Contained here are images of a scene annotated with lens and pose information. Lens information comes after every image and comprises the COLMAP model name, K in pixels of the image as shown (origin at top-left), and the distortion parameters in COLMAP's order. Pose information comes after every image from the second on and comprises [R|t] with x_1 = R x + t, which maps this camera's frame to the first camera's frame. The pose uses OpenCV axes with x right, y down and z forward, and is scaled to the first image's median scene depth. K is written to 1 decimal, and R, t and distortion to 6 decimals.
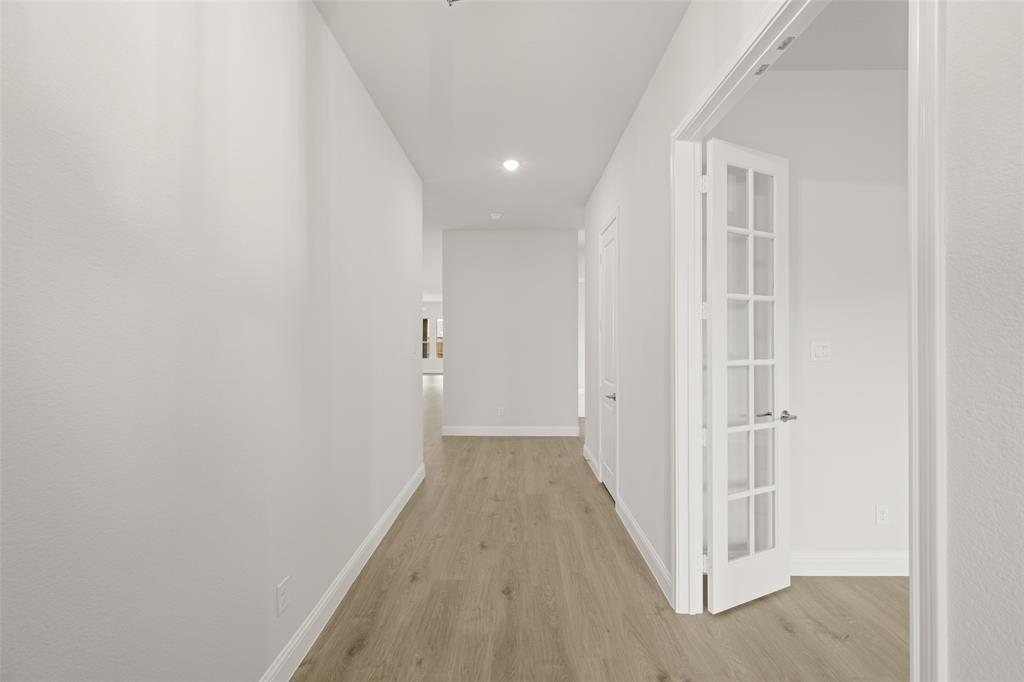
lens RADIAL K [[401.4, 0, 512.0], [0, 401.4, 339.8], [0, 0, 1]] dist [0.003246, 0.000187]
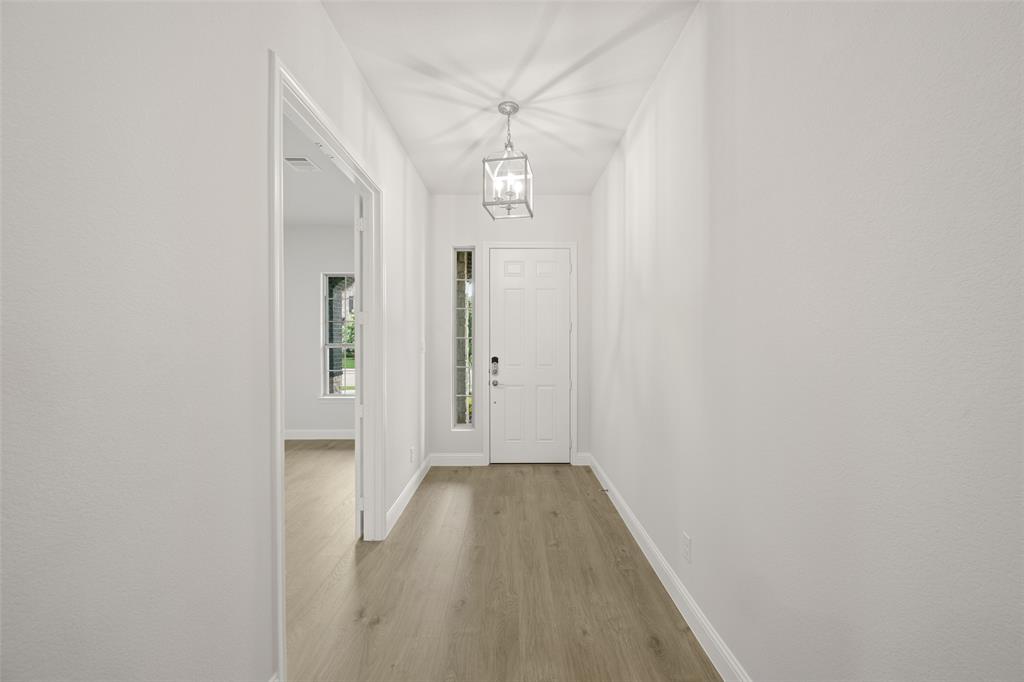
lens RADIAL K [[401.4, 0, 509.6], [0, 401.4, 344.5], [0, 0, 1]] dist [0.003246, 0.000187]
pose [[-0.999933, 0.006097, -0.009887, -0.017119], [0.006029, 0.999958, 0.006915, 0.004284], [0.009929, 0.006855, -0.999927, 2.039046]]
